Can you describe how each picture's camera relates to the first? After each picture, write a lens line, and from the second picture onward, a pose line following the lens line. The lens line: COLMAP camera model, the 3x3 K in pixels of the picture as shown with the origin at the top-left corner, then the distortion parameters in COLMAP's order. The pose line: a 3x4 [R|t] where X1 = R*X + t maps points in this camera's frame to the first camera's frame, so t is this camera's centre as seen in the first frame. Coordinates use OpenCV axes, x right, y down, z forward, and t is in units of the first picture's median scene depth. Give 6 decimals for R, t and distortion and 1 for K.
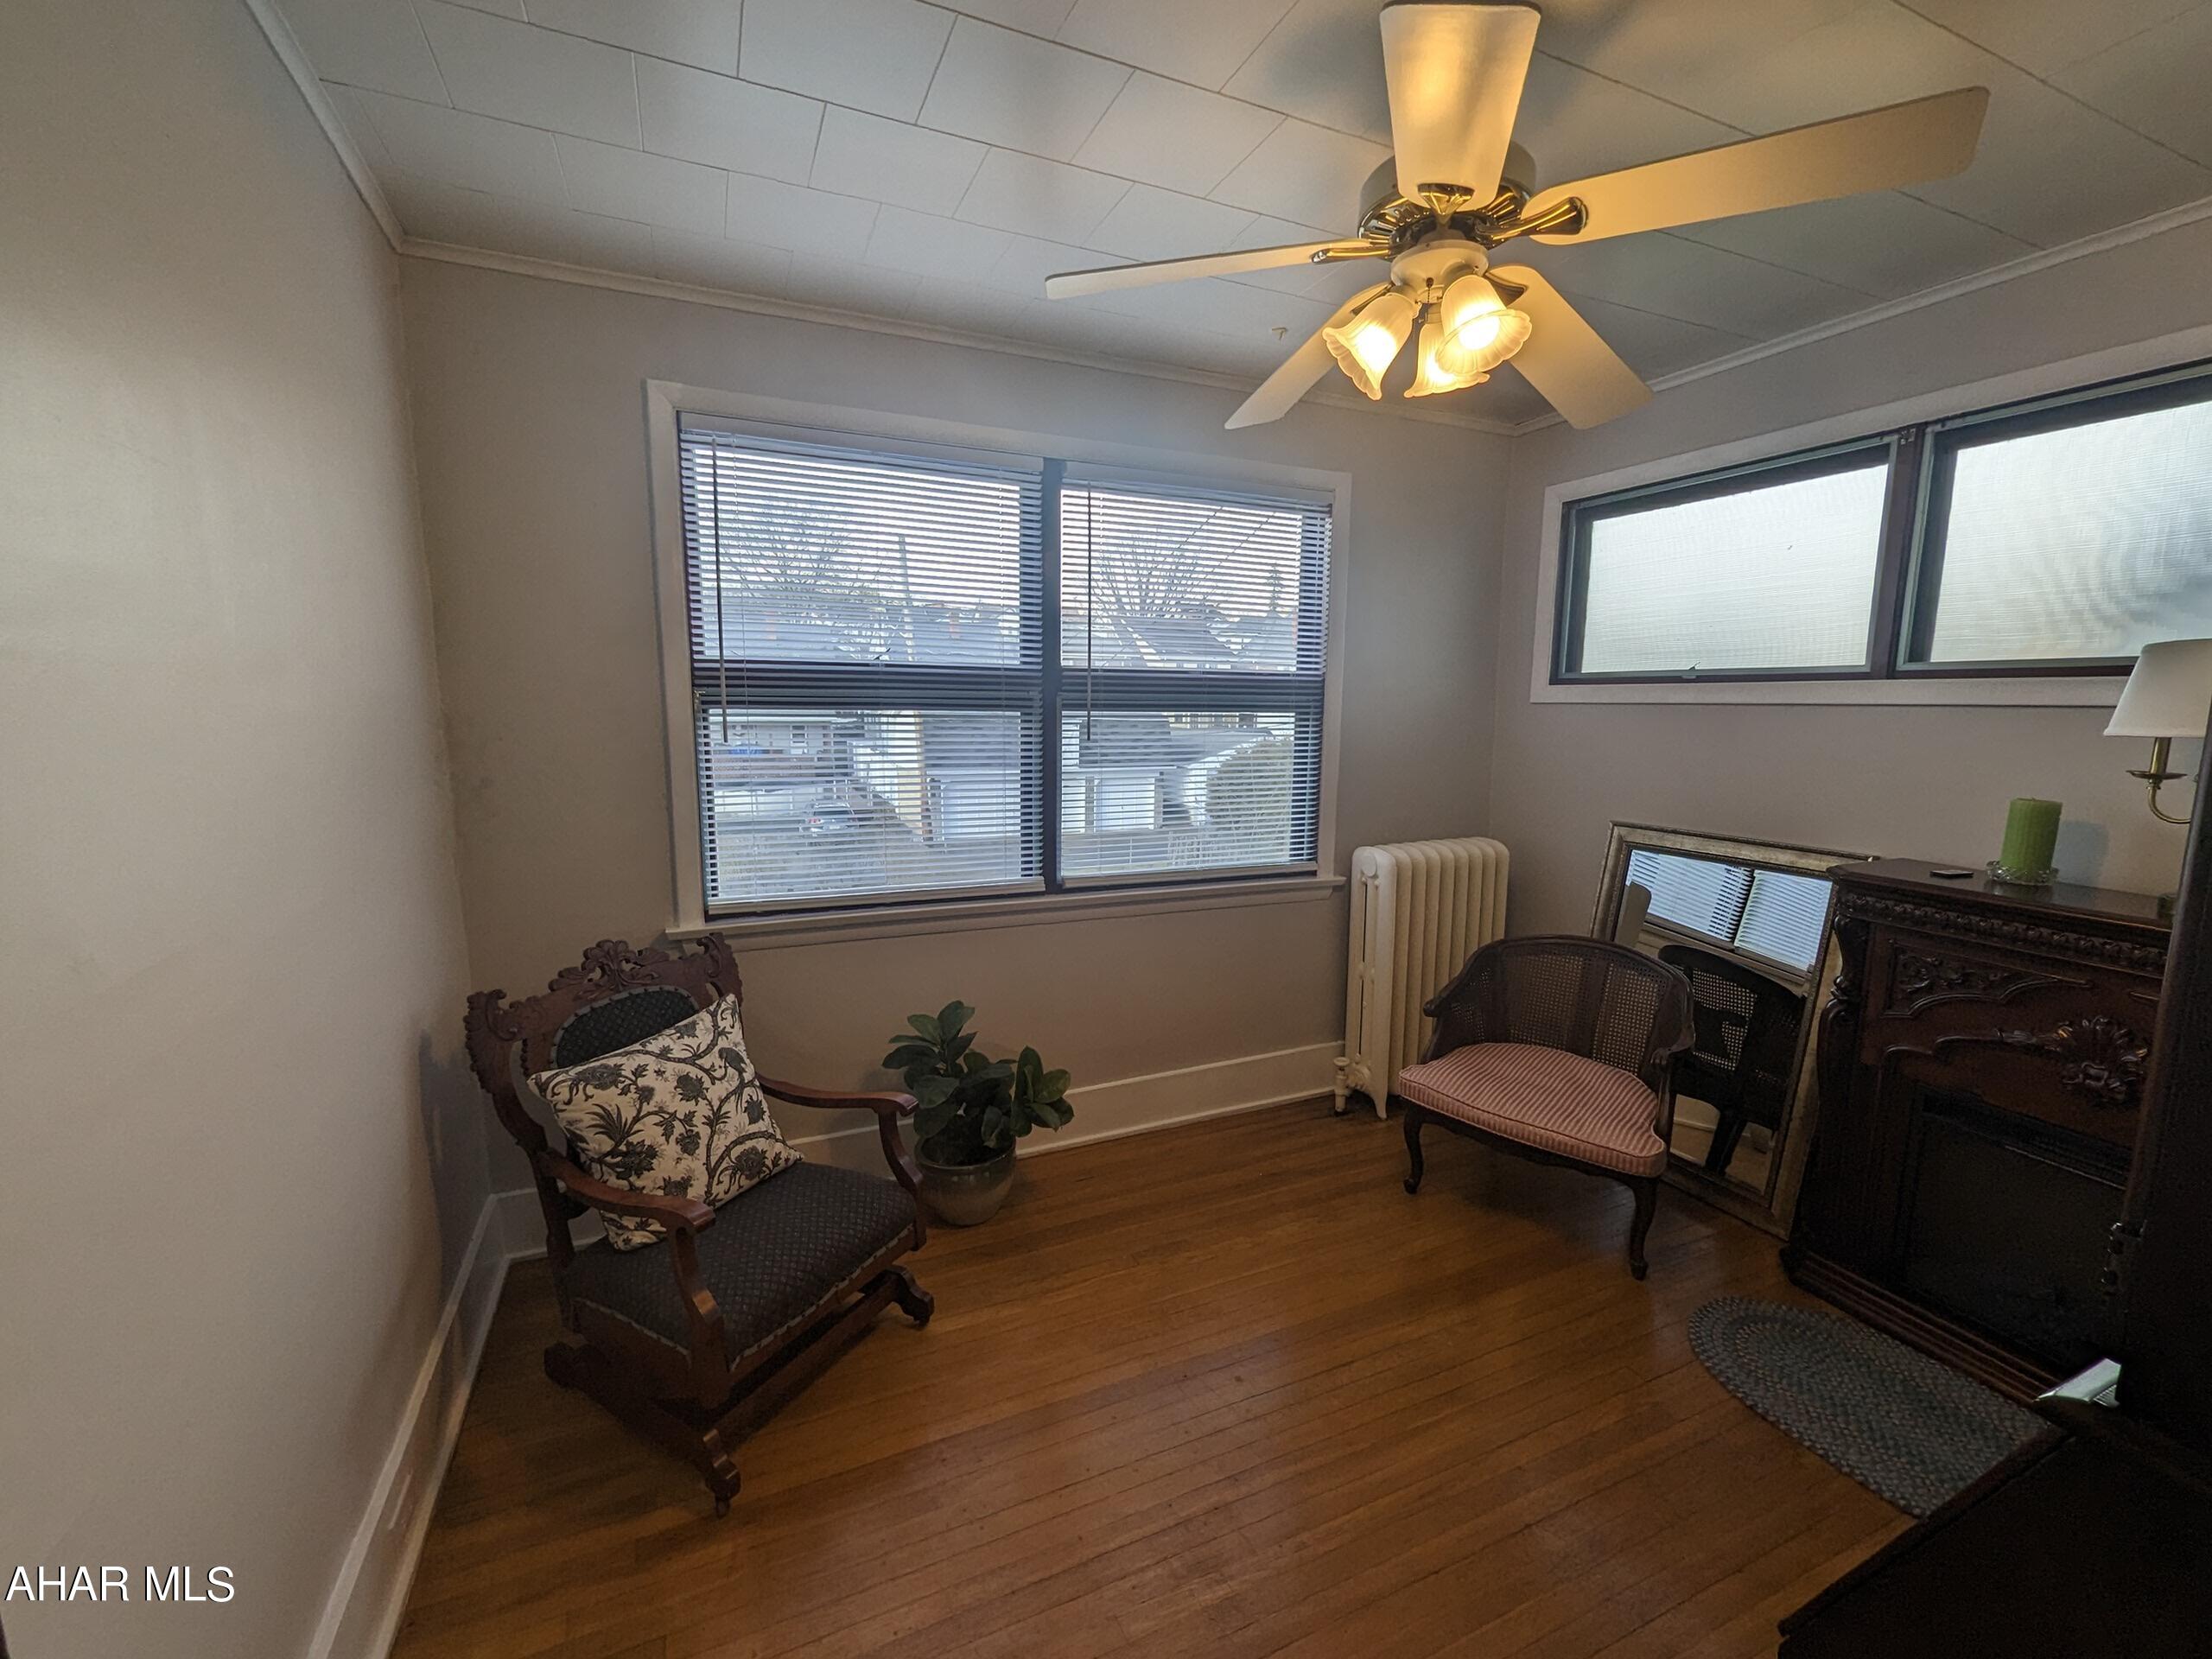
lens RADIAL K [[917.1, 0, 1100.9], [0, 917.1, 842.3], [0, 0, 1]] dist [-0.001158, 0.000753]
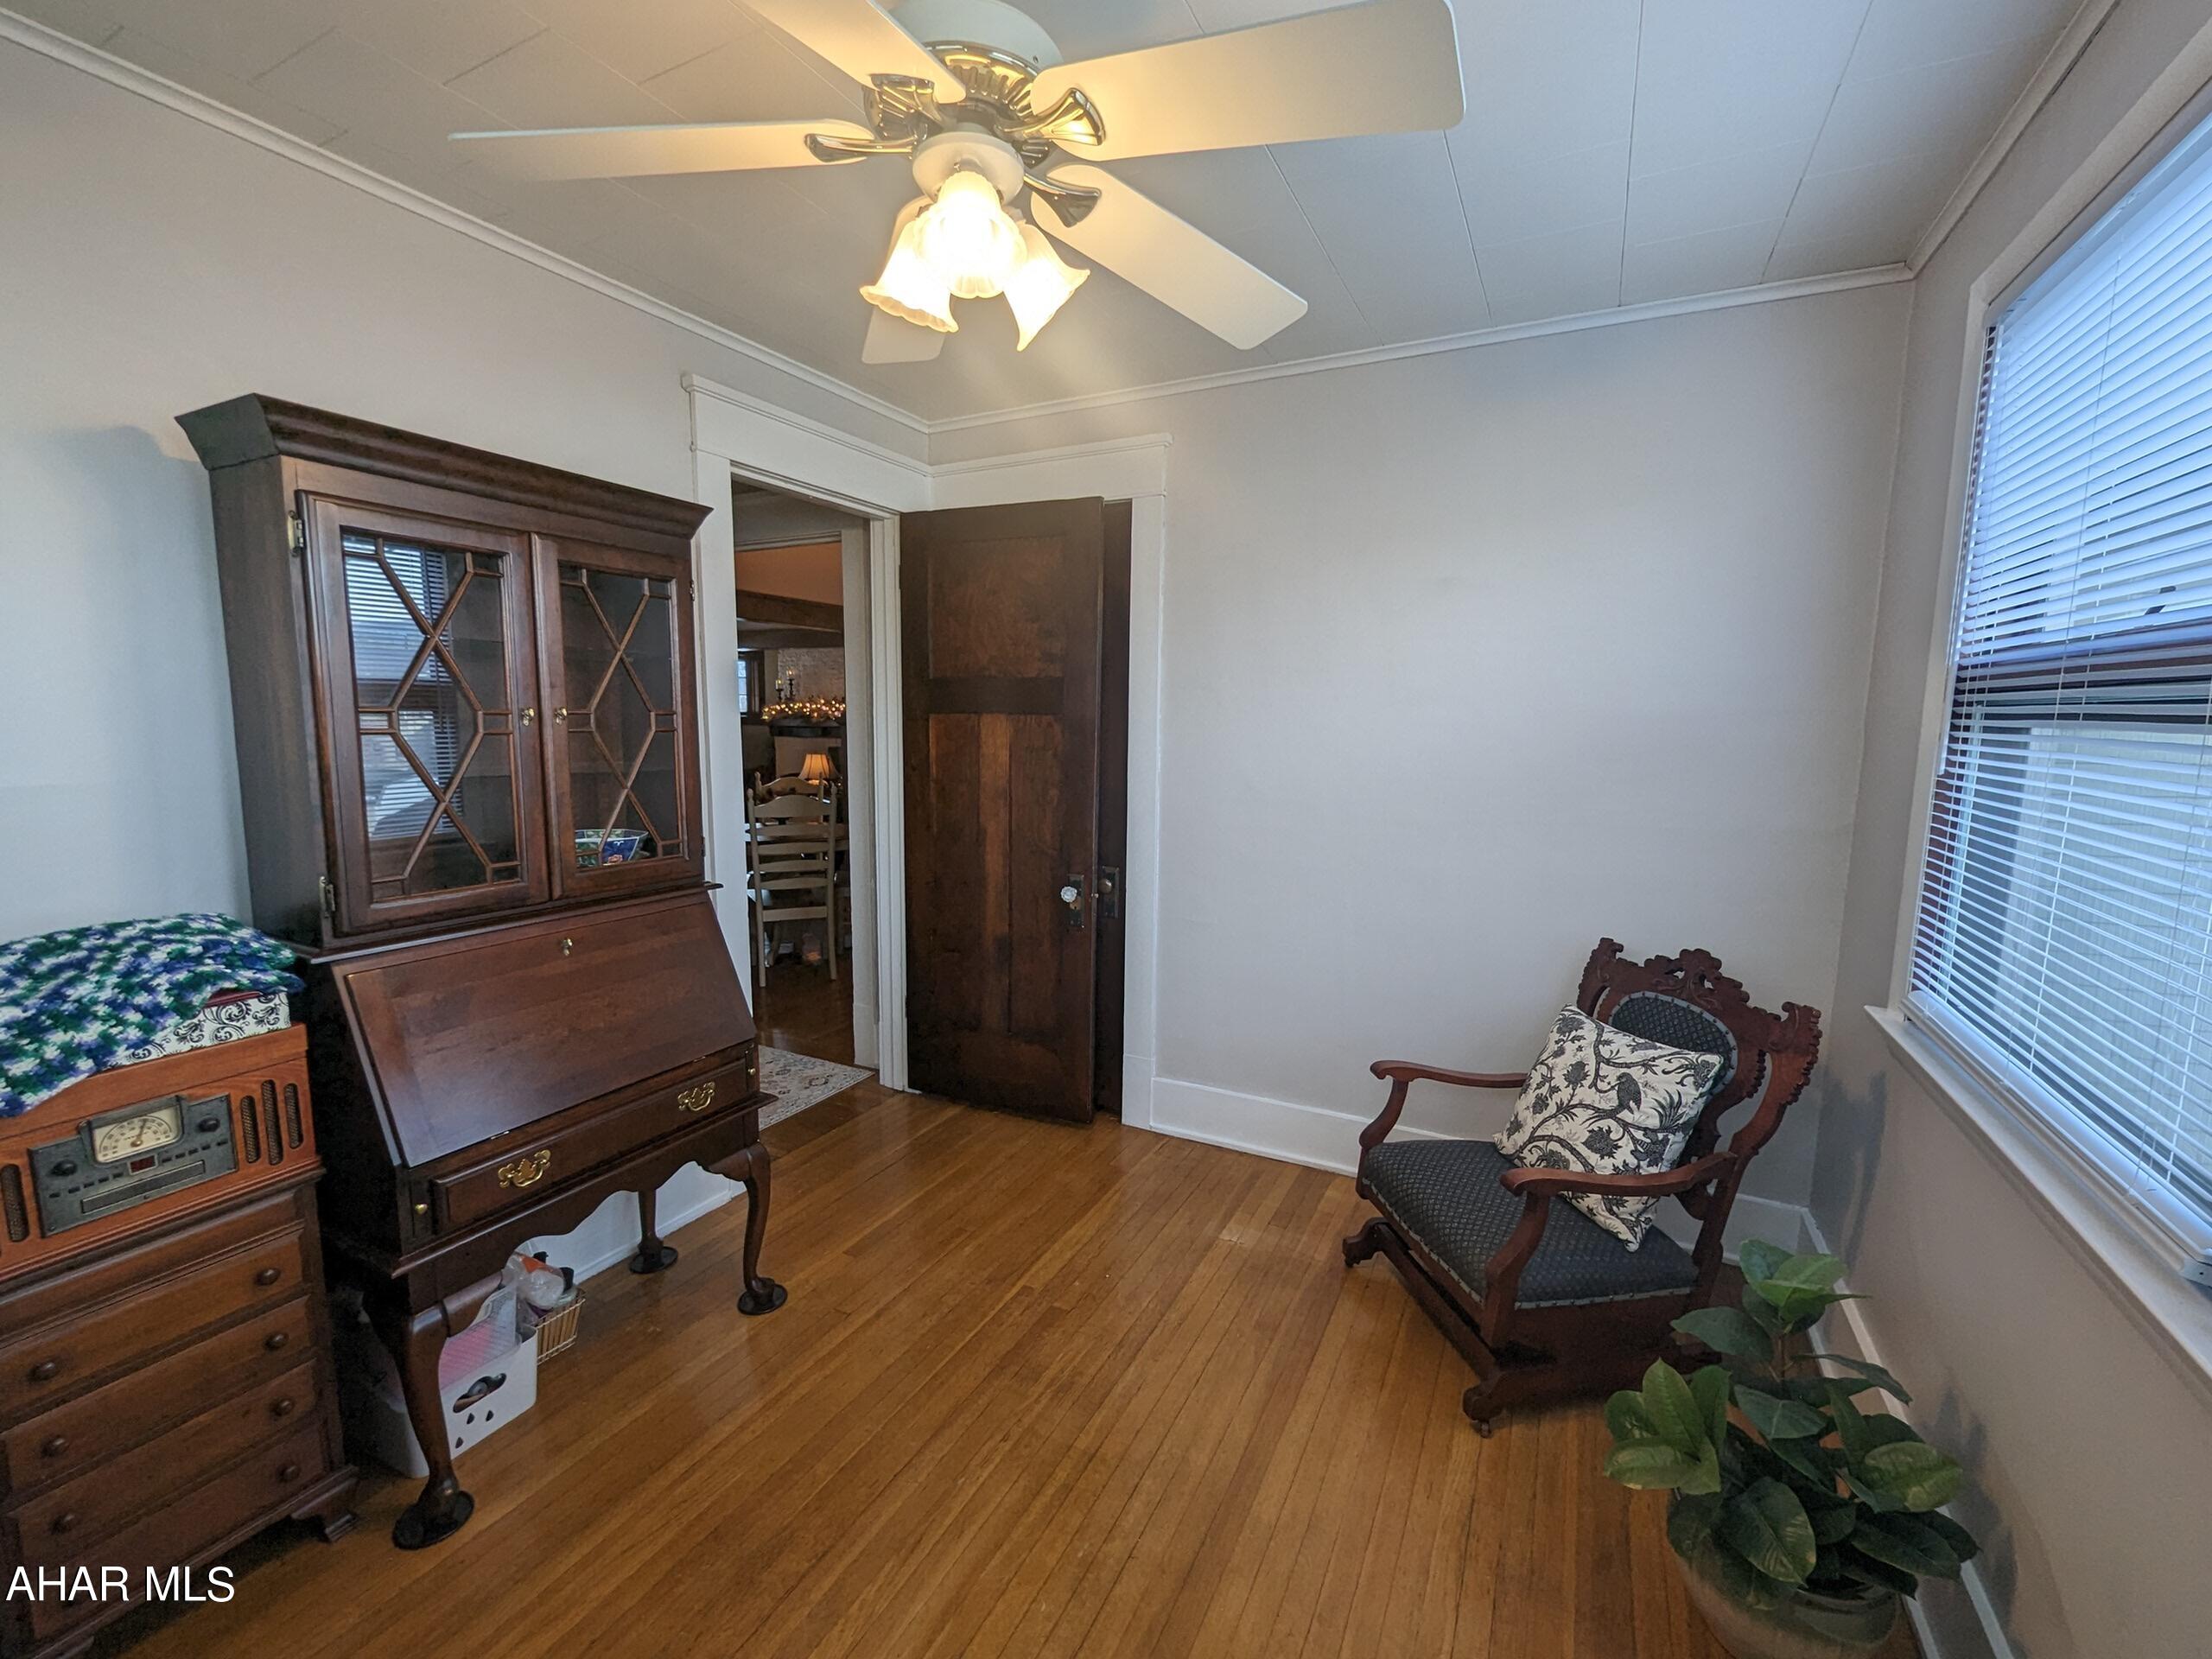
lens RADIAL K [[917.1, 0, 1112.0], [0, 917.1, 826.7], [0, 0, 1]] dist [-0.001158, 0.000753]
pose [[-0.789295, 0.061951, -0.610881, 0.611127], [-0.096090, 0.970176, 0.222542, -0.196026], [0.606449, 0.234351, -0.759802, 1.416854]]
